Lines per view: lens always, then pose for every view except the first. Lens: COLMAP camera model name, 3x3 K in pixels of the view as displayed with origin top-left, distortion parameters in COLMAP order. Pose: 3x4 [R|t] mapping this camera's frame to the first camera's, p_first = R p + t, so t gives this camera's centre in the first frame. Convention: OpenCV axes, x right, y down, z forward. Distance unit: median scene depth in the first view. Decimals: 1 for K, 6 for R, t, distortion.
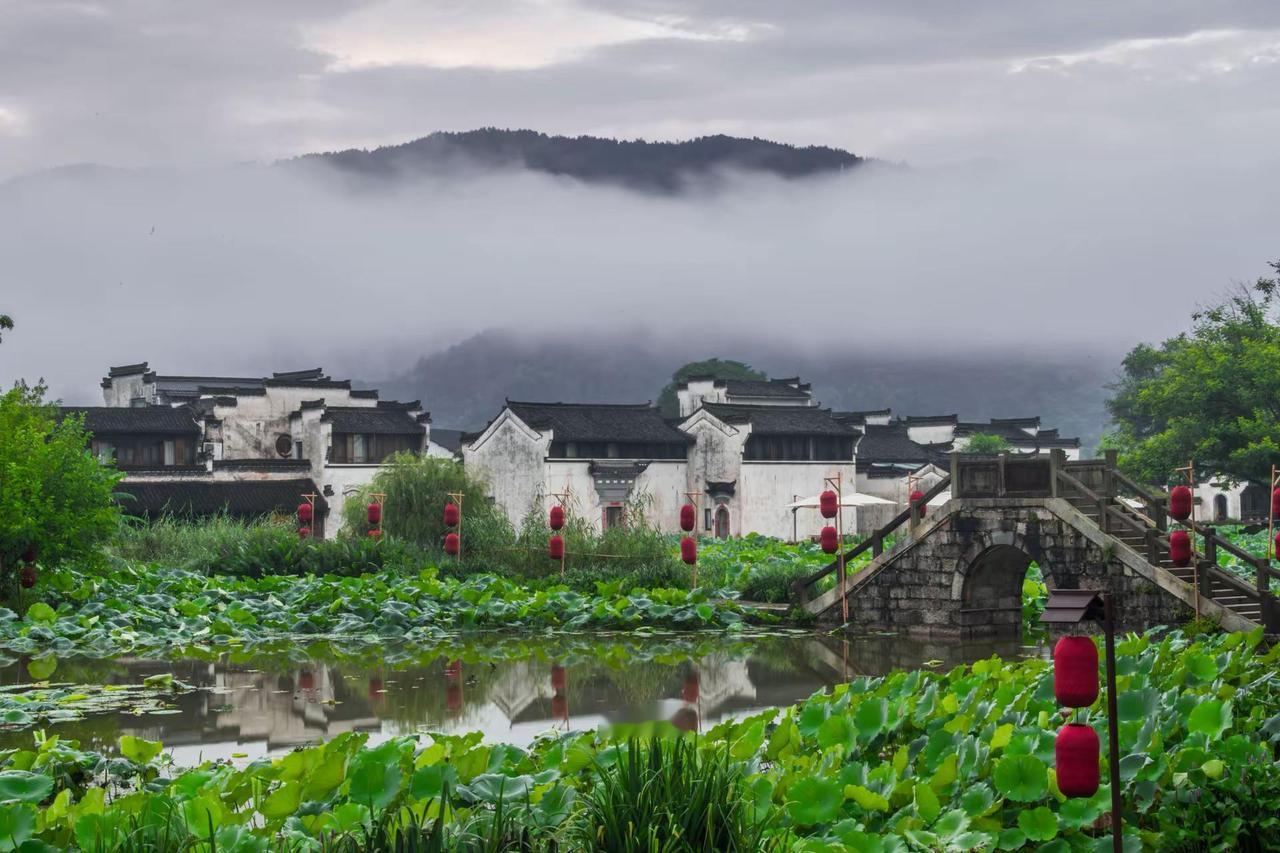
lens RADIAL K [[2004.3, 0, 640.0], [0, 2004.3, 426.5], [0, 0, 1]] dist [0.009562, -0.023600]
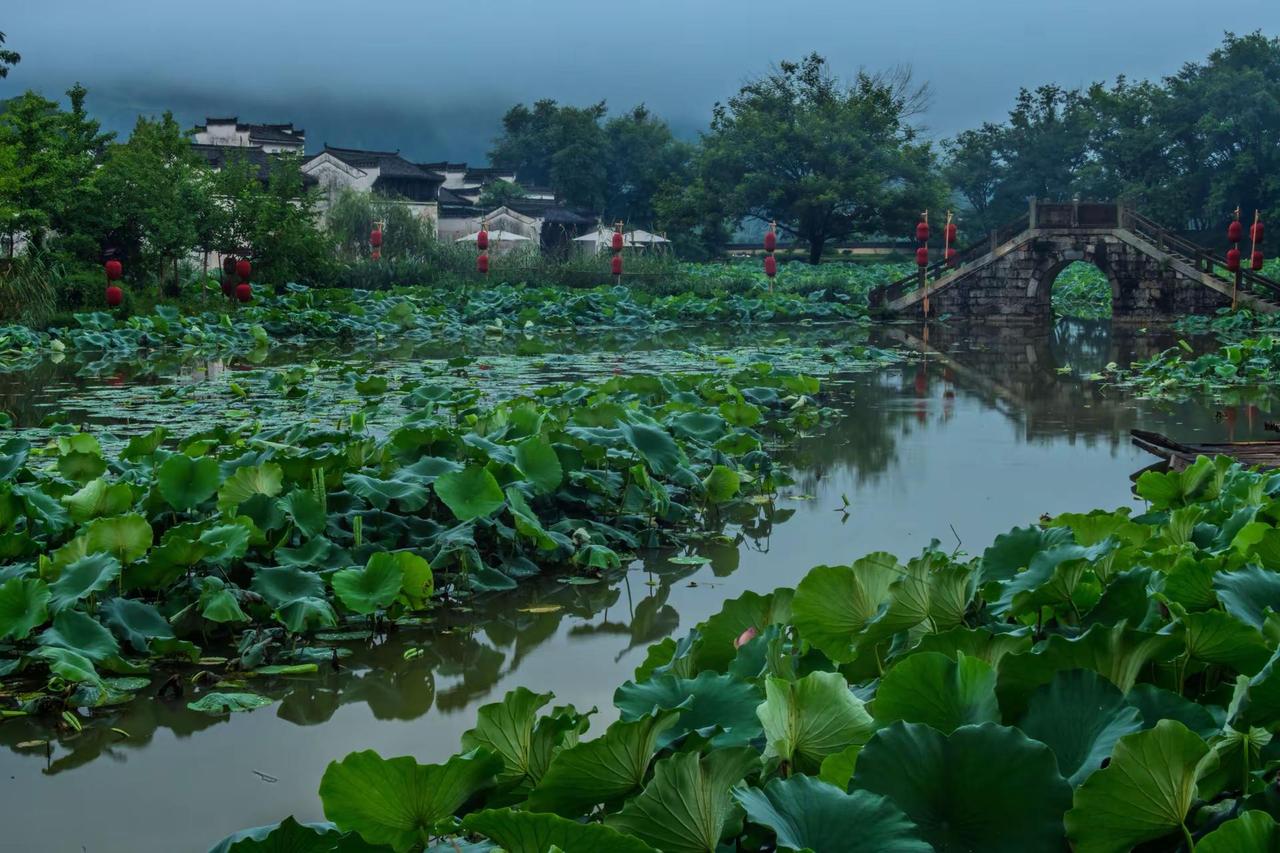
lens RADIAL K [[2004.3, 0, 640.0], [0, 2004.3, 426.5], [0, 0, 1]] dist [0.009562, -0.023600]
pose [[0.890618, -0.031308, 0.453674, -0.771311], [-0.025815, 0.992538, 0.119171, 0.011595], [-0.454020, -0.117847, 0.883164, -0.195566]]
